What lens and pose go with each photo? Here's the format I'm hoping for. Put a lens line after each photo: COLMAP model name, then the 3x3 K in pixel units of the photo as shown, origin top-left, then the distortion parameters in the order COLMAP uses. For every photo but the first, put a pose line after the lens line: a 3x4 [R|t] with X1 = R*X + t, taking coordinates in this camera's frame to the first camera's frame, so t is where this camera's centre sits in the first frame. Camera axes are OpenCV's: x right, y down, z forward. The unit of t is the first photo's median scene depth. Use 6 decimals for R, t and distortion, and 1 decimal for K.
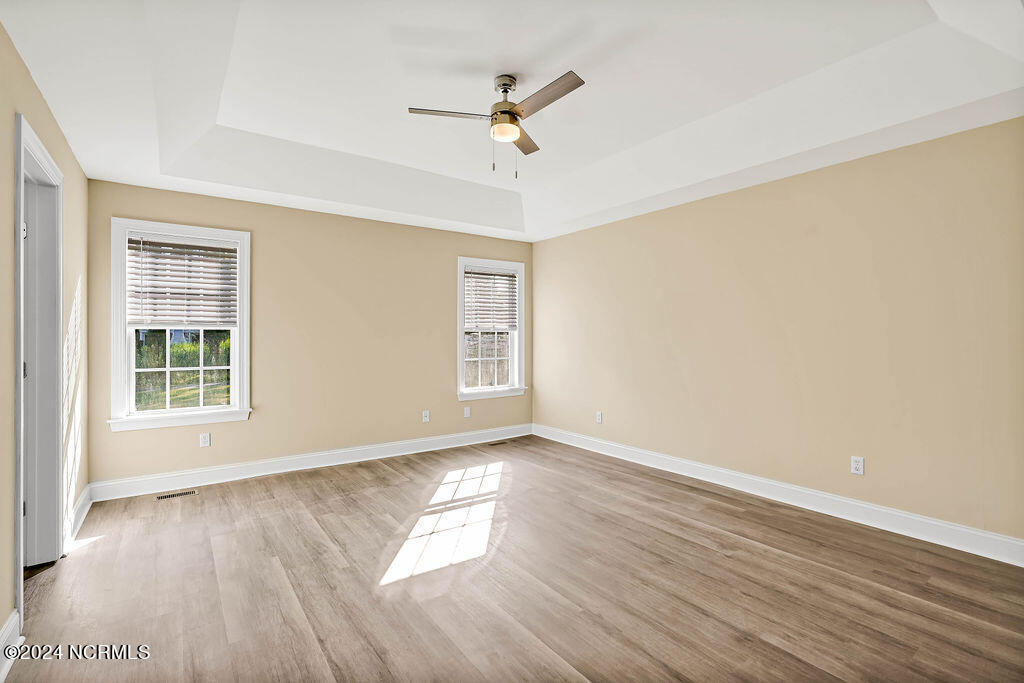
lens RADIAL K [[469.3, 0, 492.9], [0, 469.3, 333.1], [0, 0, 1]] dist [-0.011969, 0.000323]
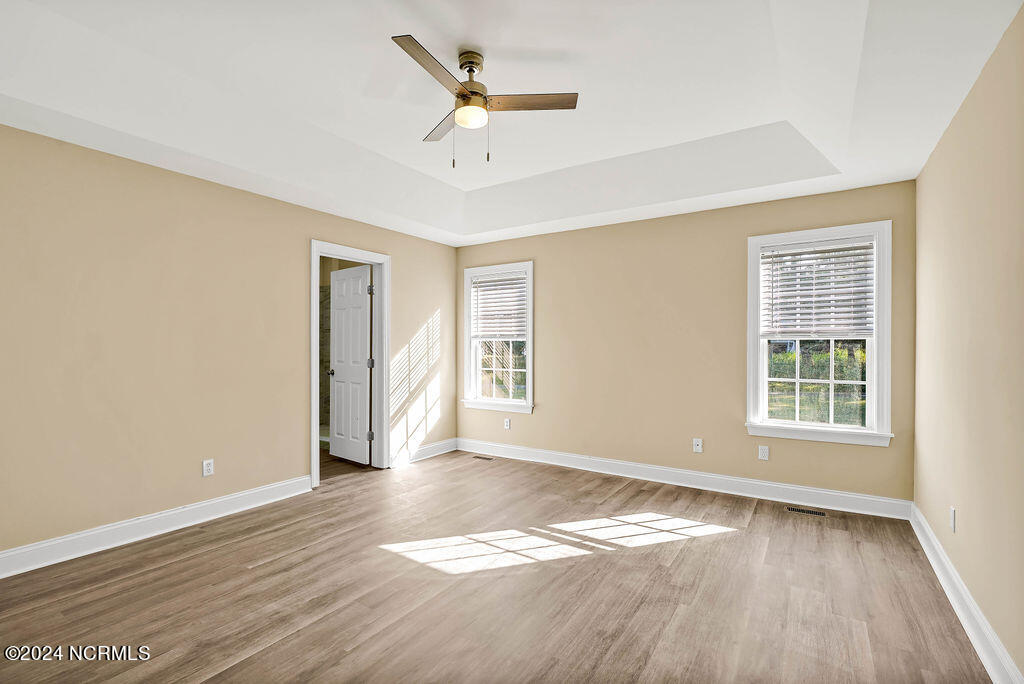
lens RADIAL K [[460.3, 0, 512.0], [0, 460.3, 342.0], [0, 0, 1]] dist [-0.005190, 0.000217]
pose [[0.377289, -0.008726, -0.926055, 0.580518], [0.001046, 0.999959, -0.008996, 0.007571], [0.926095, 0.002426, 0.377282, 0.496867]]
